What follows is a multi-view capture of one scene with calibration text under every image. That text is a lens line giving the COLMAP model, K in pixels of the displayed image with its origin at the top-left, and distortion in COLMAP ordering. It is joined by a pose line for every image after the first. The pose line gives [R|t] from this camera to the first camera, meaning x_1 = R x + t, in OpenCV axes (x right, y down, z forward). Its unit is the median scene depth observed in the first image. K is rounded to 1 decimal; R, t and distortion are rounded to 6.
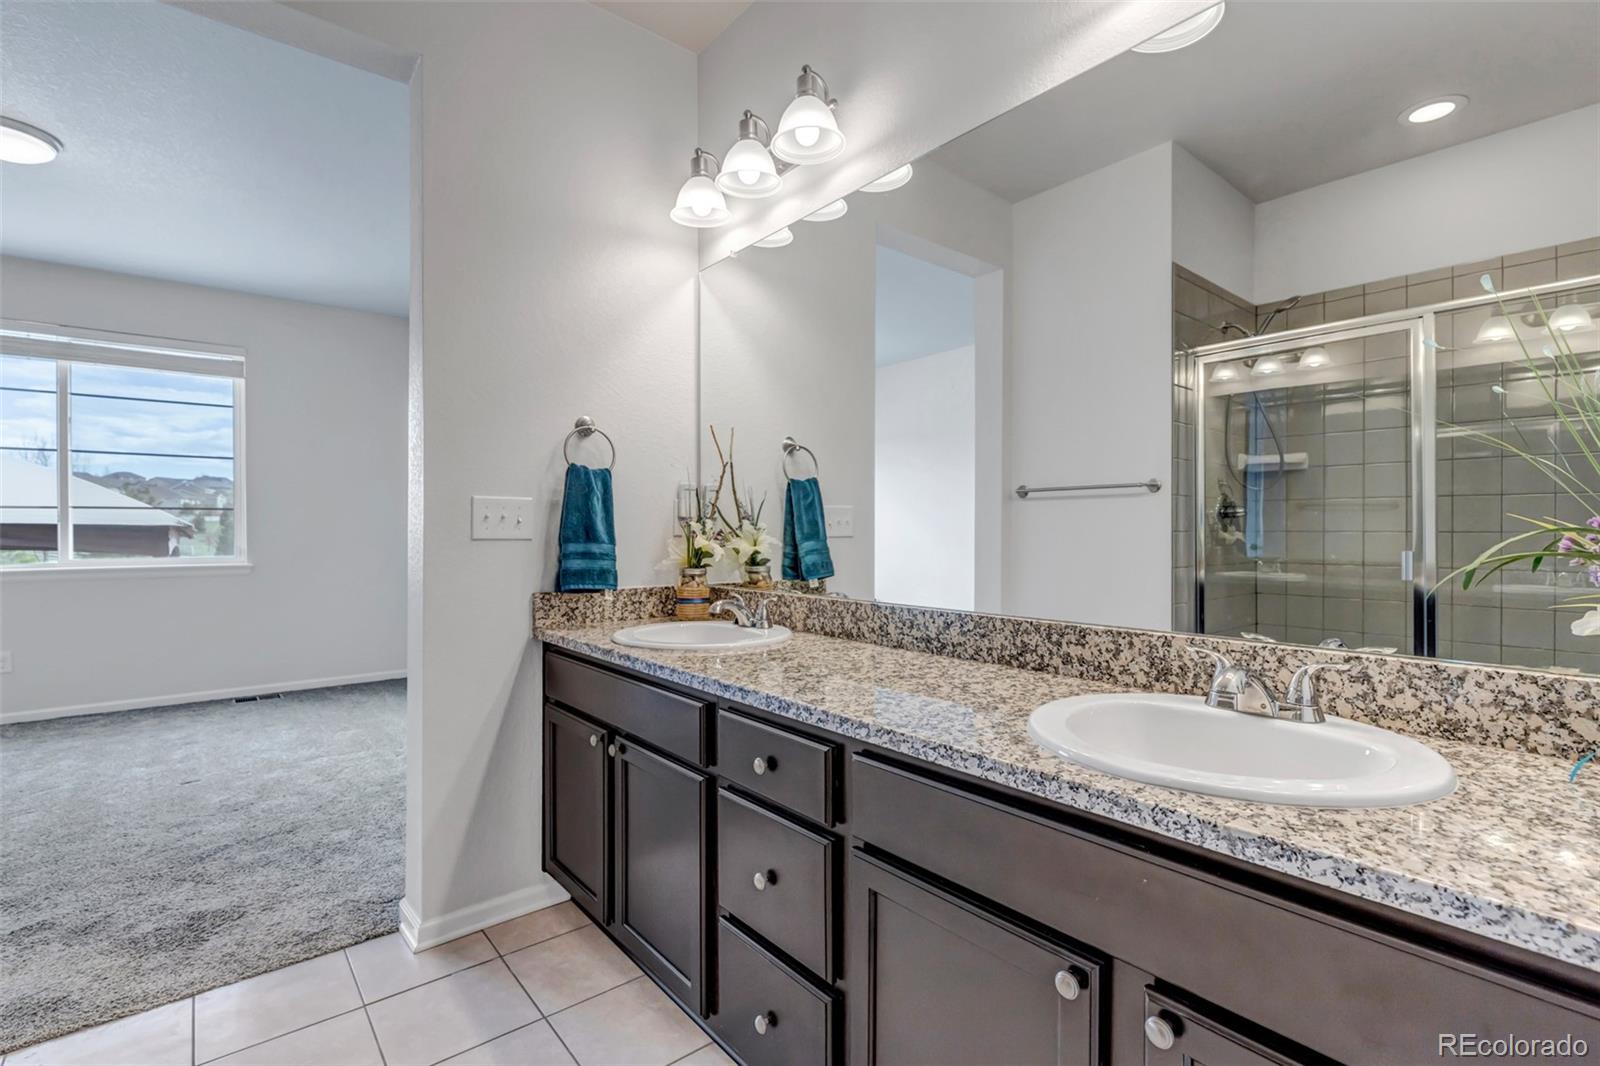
lens RADIAL K [[732.5, 0, 794.1], [0, 732.5, 528.4], [0, 0, 1]] dist [0.004364, -0.000297]
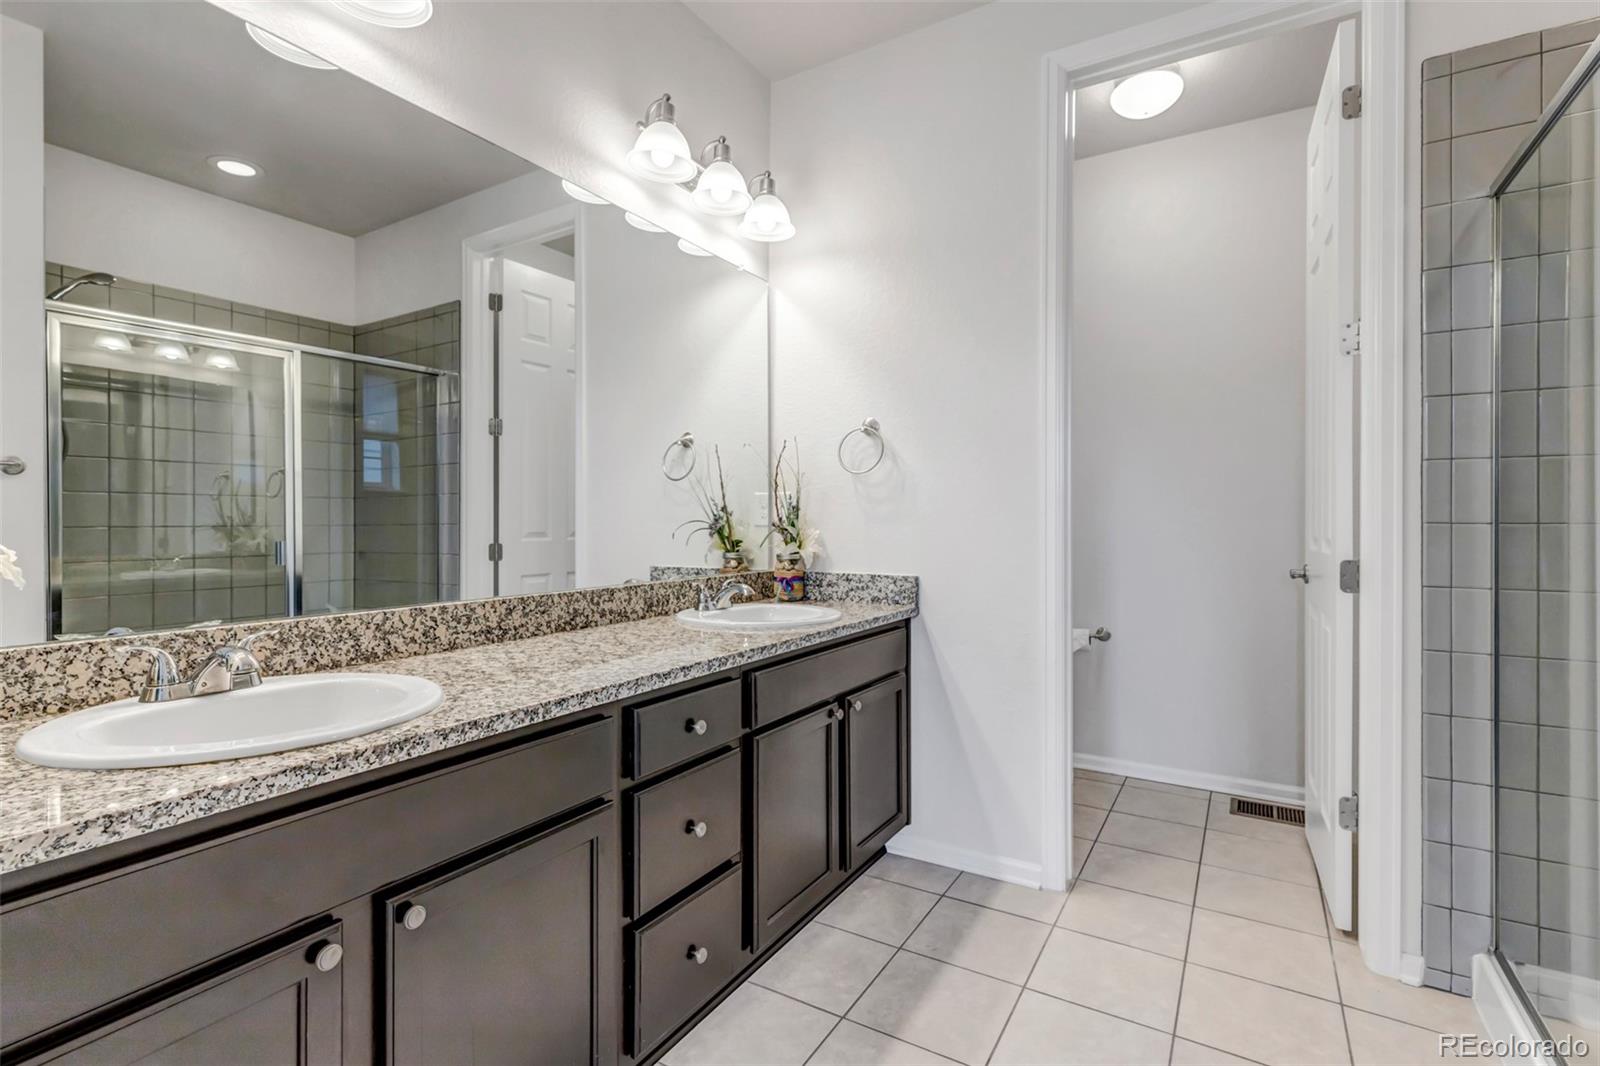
lens RADIAL K [[732.5, 0, 794.1], [0, 732.5, 528.4], [0, 0, 1]] dist [0.004364, -0.000297]
pose [[-0.317677, -0.009703, 0.948149, -0.980868], [-0.003557, 0.999953, 0.009041, 0.004223], [-0.948192, -0.000500, -0.317696, 1.025097]]
